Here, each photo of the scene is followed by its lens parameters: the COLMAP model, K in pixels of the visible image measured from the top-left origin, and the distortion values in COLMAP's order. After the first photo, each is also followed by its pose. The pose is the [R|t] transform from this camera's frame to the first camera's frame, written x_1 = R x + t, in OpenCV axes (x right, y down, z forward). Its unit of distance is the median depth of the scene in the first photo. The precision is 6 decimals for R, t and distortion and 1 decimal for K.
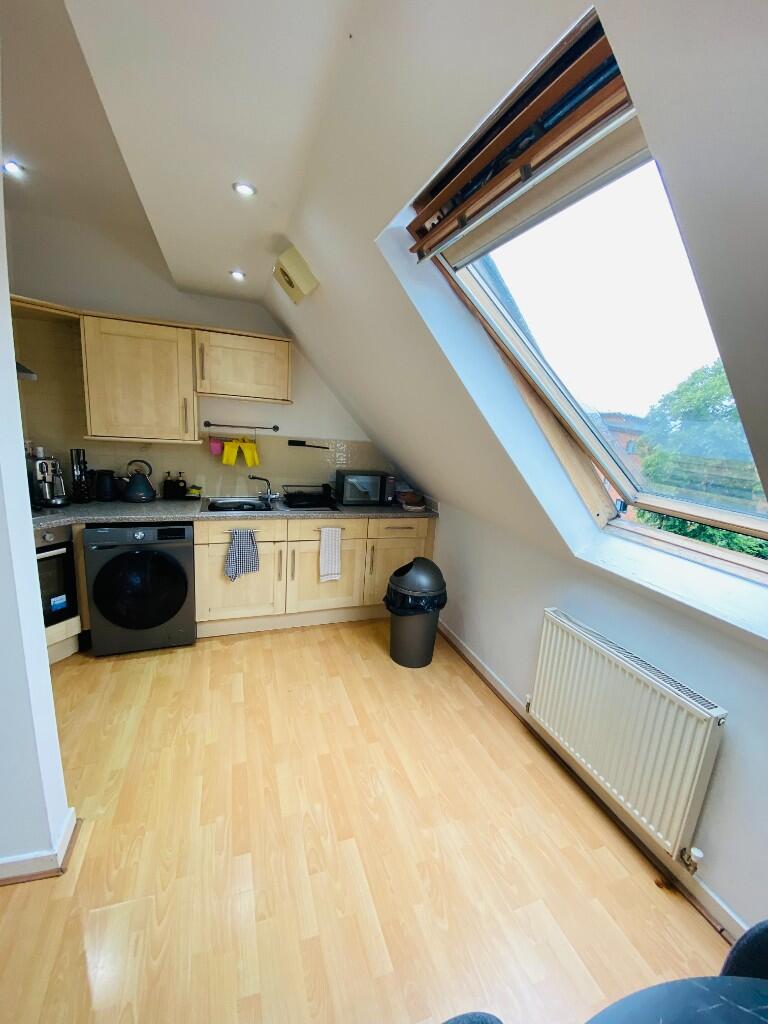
lens RADIAL K [[414.2, 0, 381.5], [0, 414.2, 508.4], [0, 0, 1]] dist [0.037277, -0.031500]
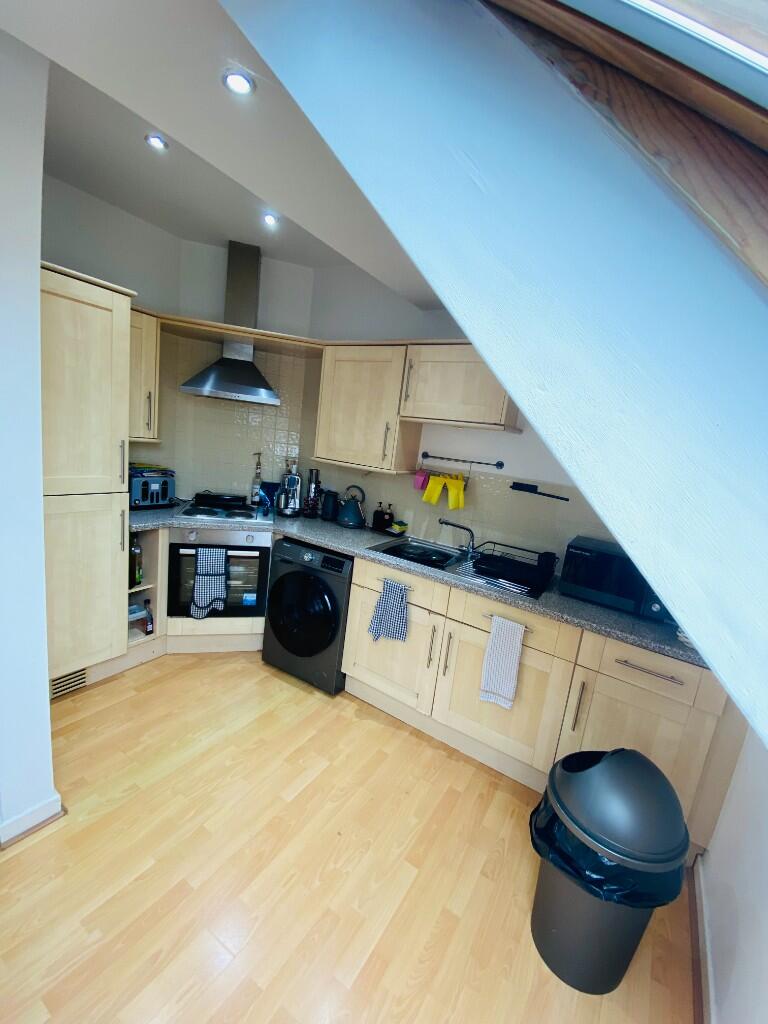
lens RADIAL K [[414.2, 0, 381.5], [0, 414.2, 508.4], [0, 0, 1]] dist [0.037277, -0.031500]
pose [[0.616844, 0.140205, -0.774497, 0.230415], [-0.236776, 0.971481, -0.012715, -0.066595], [0.750627, 0.191225, 0.632450, 0.445047]]
